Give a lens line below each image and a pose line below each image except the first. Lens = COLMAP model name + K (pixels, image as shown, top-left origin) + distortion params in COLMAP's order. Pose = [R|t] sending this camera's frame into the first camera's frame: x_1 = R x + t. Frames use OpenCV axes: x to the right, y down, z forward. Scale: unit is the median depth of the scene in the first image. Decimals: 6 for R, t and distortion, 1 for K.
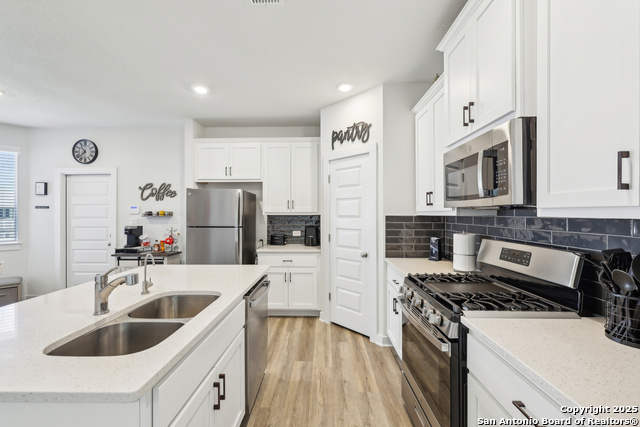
lens RADIAL K [[273.1, 0, 317.7], [0, 273.1, 213.7], [0, 0, 1]] dist [-0.002343, 0.000404]
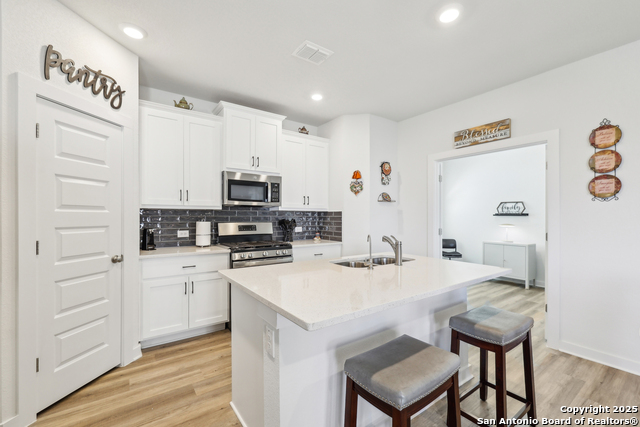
lens RADIAL K [[273.1, 0, 325.5], [0, 273.1, 215.3], [0, 0, 1]] dist [-0.002343, 0.000404]
pose [[-0.615976, 0.002152, 0.787762, -0.716238], [-0.001171, 0.999993, -0.003647, 0.029568], [-0.787764, -0.003169, -0.615969, 0.936255]]
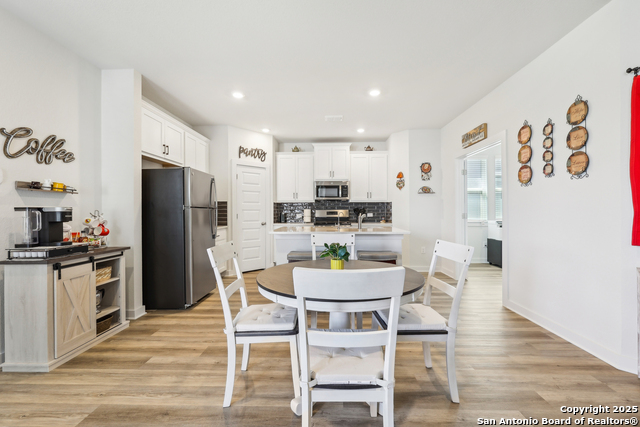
lens RADIAL K [[273.1, 0, 323.7], [0, 273.1, 209.1], [0, 0, 1]] dist [-0.002343, 0.000404]
pose [[-0.007386, 0.012504, 0.999895, -1.518232], [0.005297, 0.999908, -0.012465, 0.072774], [-0.999959, 0.005205, -0.007452, 0.569997]]
